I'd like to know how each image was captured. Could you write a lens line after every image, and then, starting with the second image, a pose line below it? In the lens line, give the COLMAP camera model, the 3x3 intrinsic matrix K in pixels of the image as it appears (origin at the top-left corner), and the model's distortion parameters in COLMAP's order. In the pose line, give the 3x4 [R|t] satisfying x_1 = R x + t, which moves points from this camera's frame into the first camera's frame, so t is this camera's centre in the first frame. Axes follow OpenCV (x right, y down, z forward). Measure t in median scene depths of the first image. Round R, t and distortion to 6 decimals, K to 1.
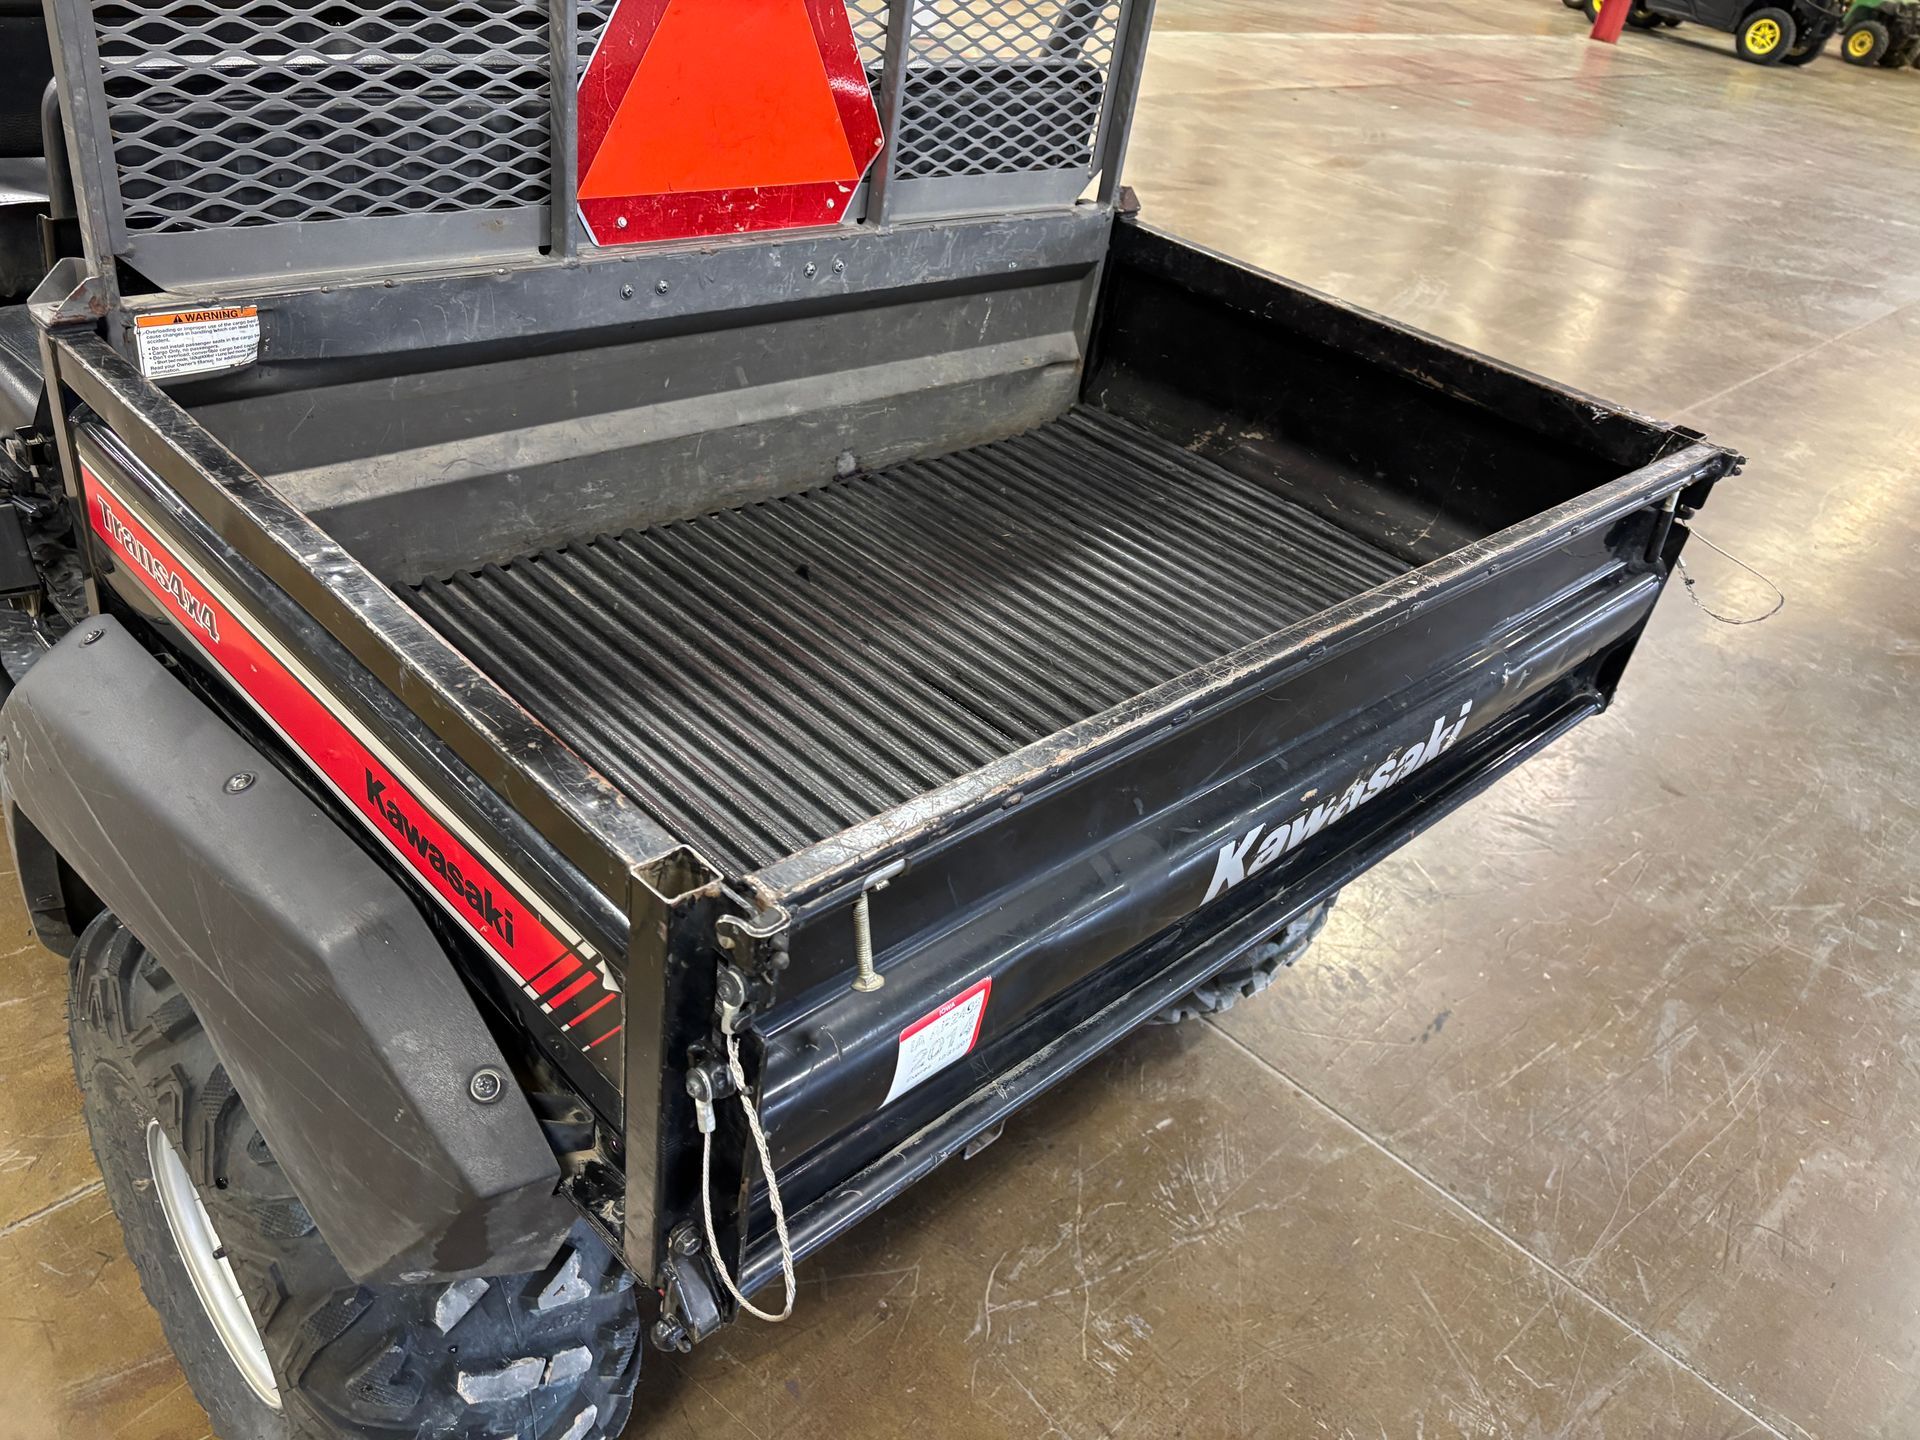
lens RADIAL K [[1447.4, 0, 975.2], [0, 1447.4, 727.2], [0, 0, 1]] dist [0.051816, -0.052256]
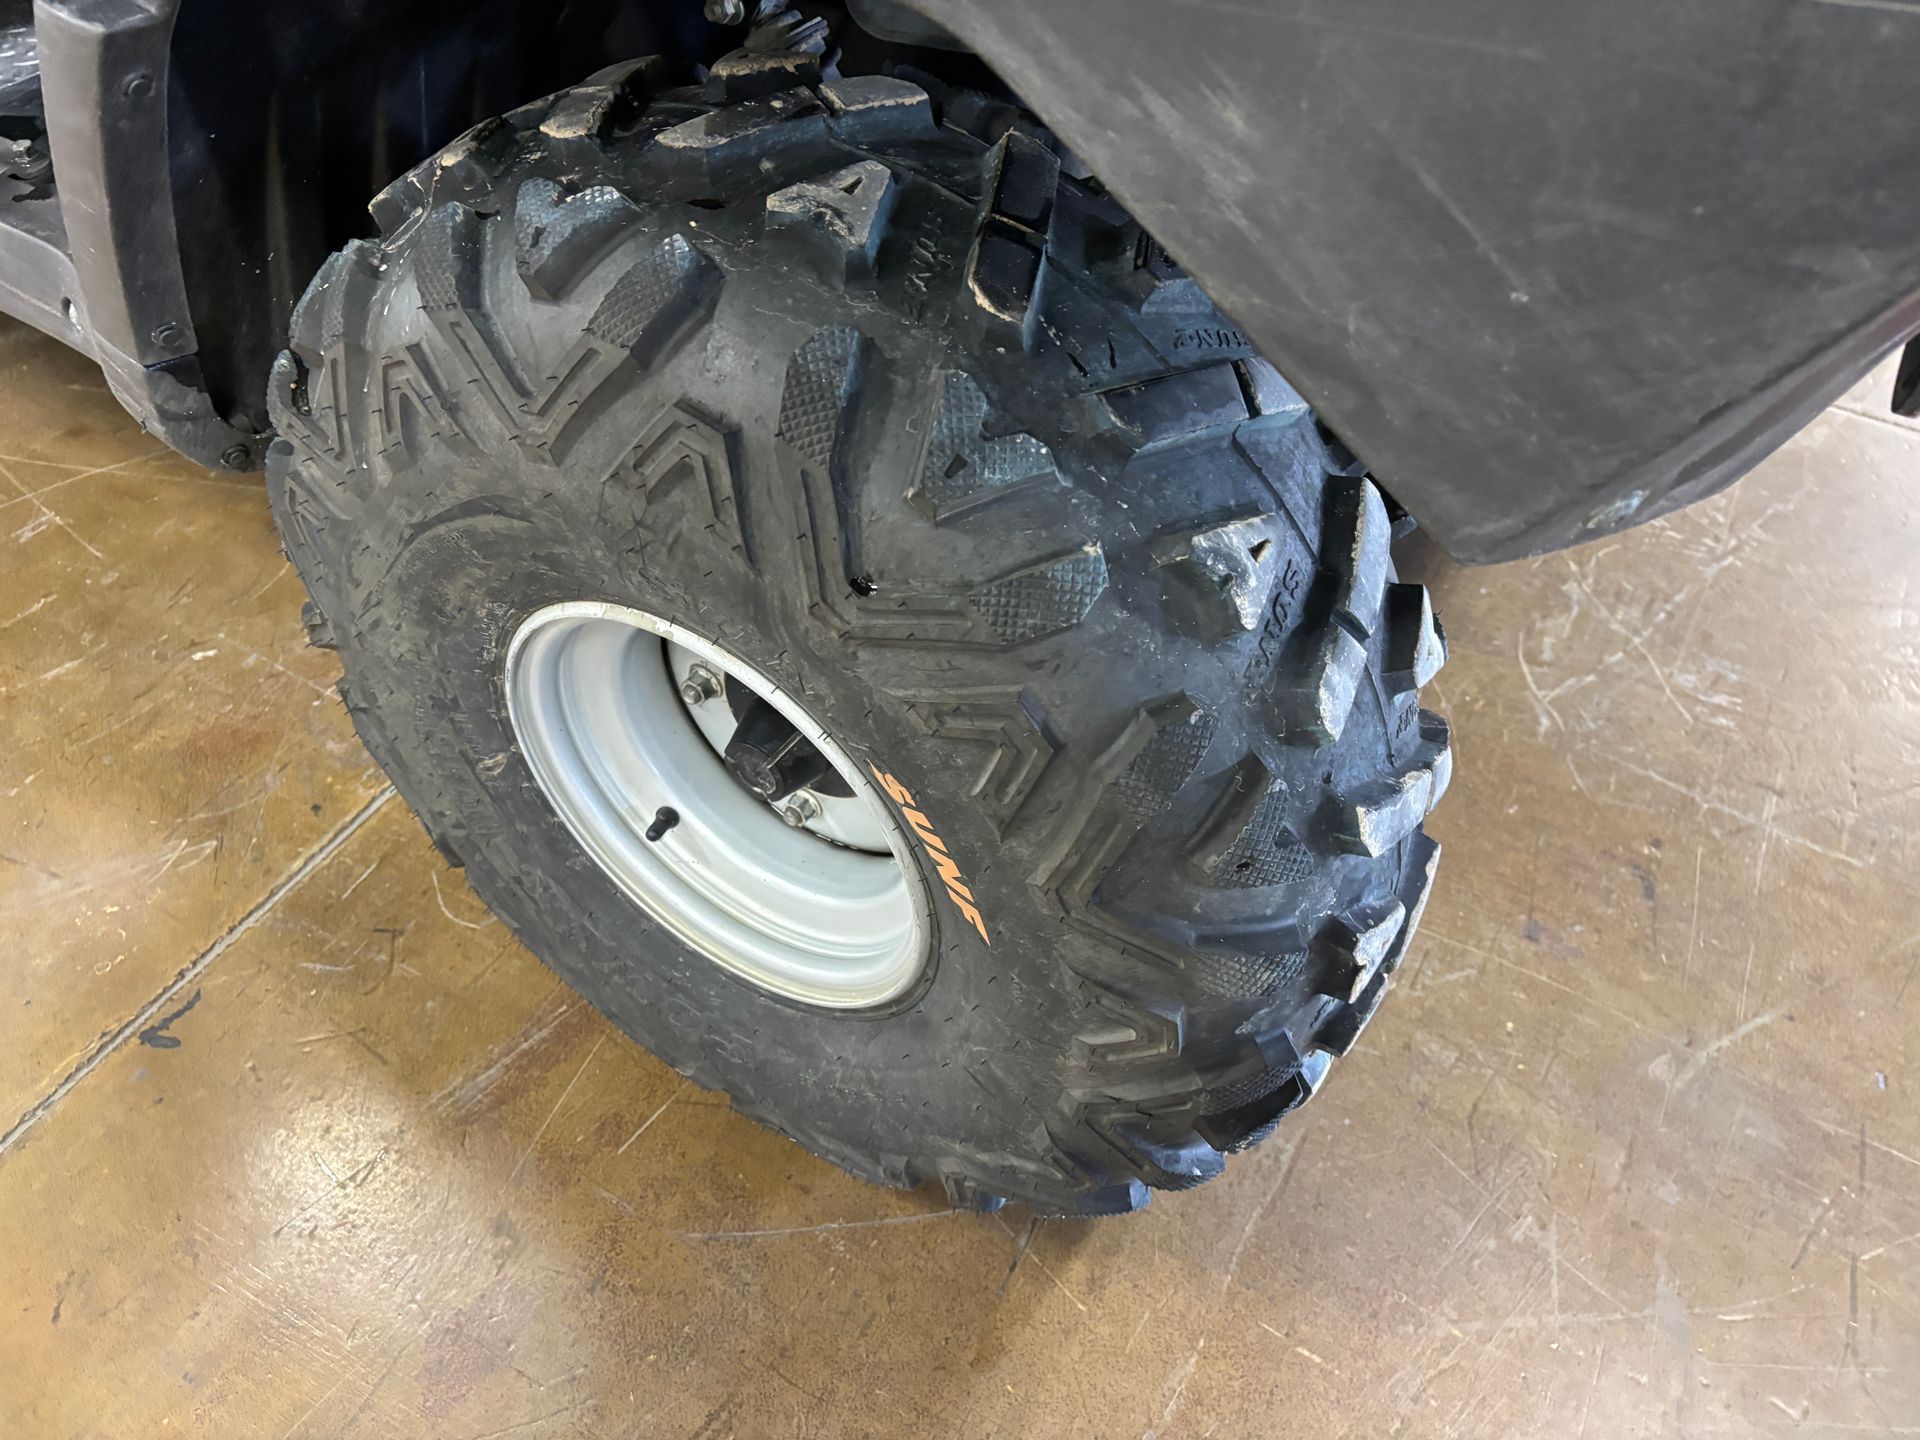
lens RADIAL K [[1447.4, 0, 944.7], [0, 1447.4, 706.9], [0, 0, 1]] dist [0.051816, -0.052256]
pose [[0.963934, -0.260370, 0.055118, -0.357561], [0.239653, 0.939251, 0.245713, 0.158820], [-0.115746, -0.223642, 0.967774, 0.337820]]
